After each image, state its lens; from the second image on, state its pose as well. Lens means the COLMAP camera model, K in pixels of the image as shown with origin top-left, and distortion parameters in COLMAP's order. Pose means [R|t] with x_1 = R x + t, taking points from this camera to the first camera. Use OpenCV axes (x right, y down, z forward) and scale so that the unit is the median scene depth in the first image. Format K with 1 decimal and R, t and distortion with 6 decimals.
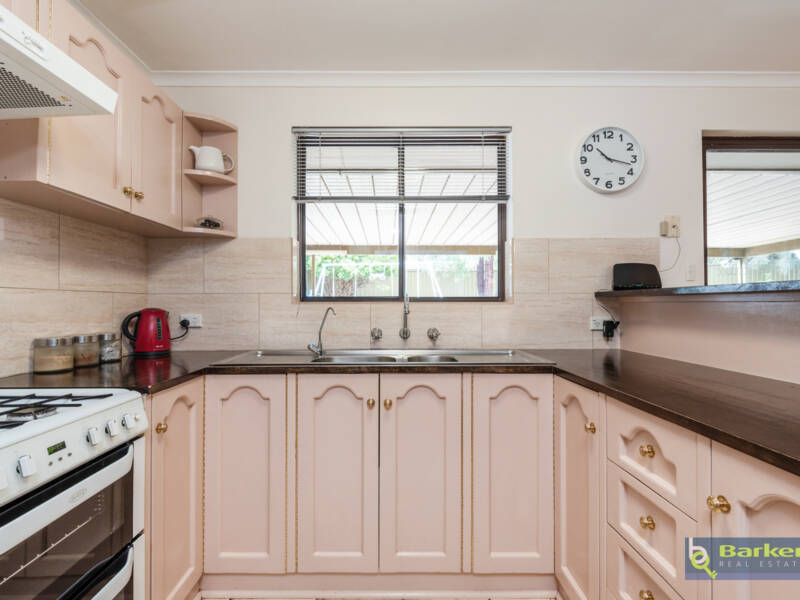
lens RADIAL K [[388.5, 0, 396.1], [0, 388.5, 298.4], [0, 0, 1]] dist [-0.001276, -0.000257]
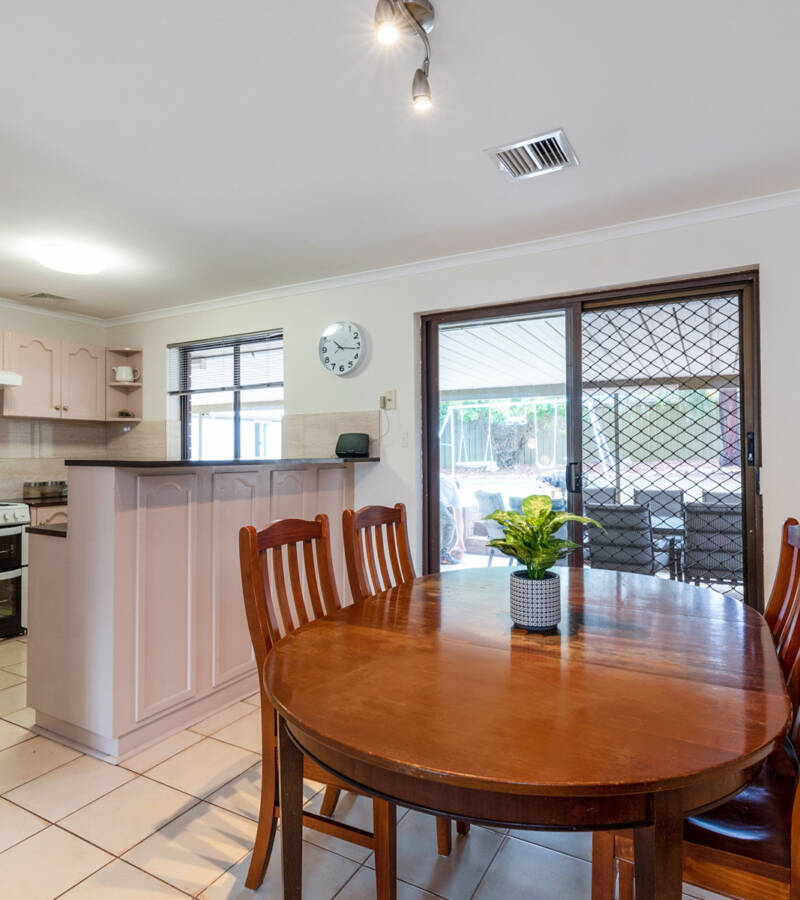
lens RADIAL K [[576.4, 0, 400.0], [0, 576.4, 450.0], [0, 0, 1]] dist [-0.002560, 0.001057]
pose [[0.871511, -0.006672, -0.490331, 1.677026], [0.009471, 0.999950, 0.003226, -0.044144], [0.490285, -0.007456, 0.871530, -0.510727]]
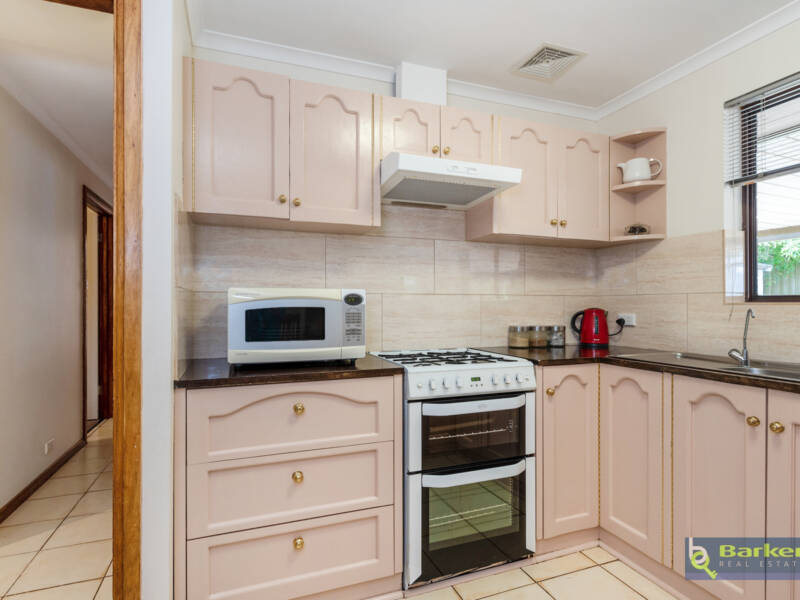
lens RADIAL K [[437.4, 0, 400.0], [0, 437.4, 300.0], [0, 0, 1]] dist [0.018131, -0.000039]
pose [[0.353987, -0.008483, -0.935212, 0.430814], [0.012825, 0.999909, -0.004215, -0.001601], [0.935163, -0.010501, 0.354063, -0.049276]]
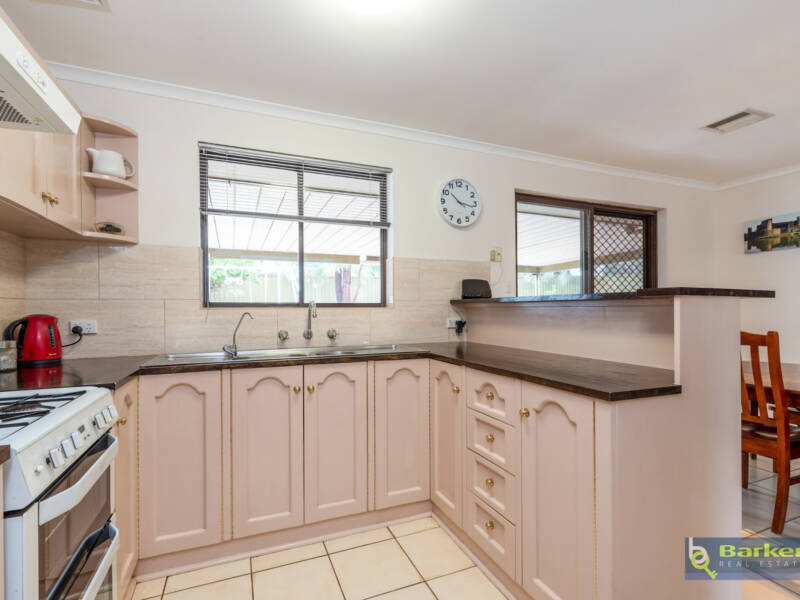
lens RADIAL K [[394.8, 0, 398.9], [0, 394.8, 305.5], [0, 0, 1]] dist [0.003140, 0.000017]
pose [[0.925531, 0.000497, 0.378671, -0.180944], [-0.002129, 0.999990, 0.003892, -0.002233], [-0.378666, -0.004409, 0.925523, -0.213652]]
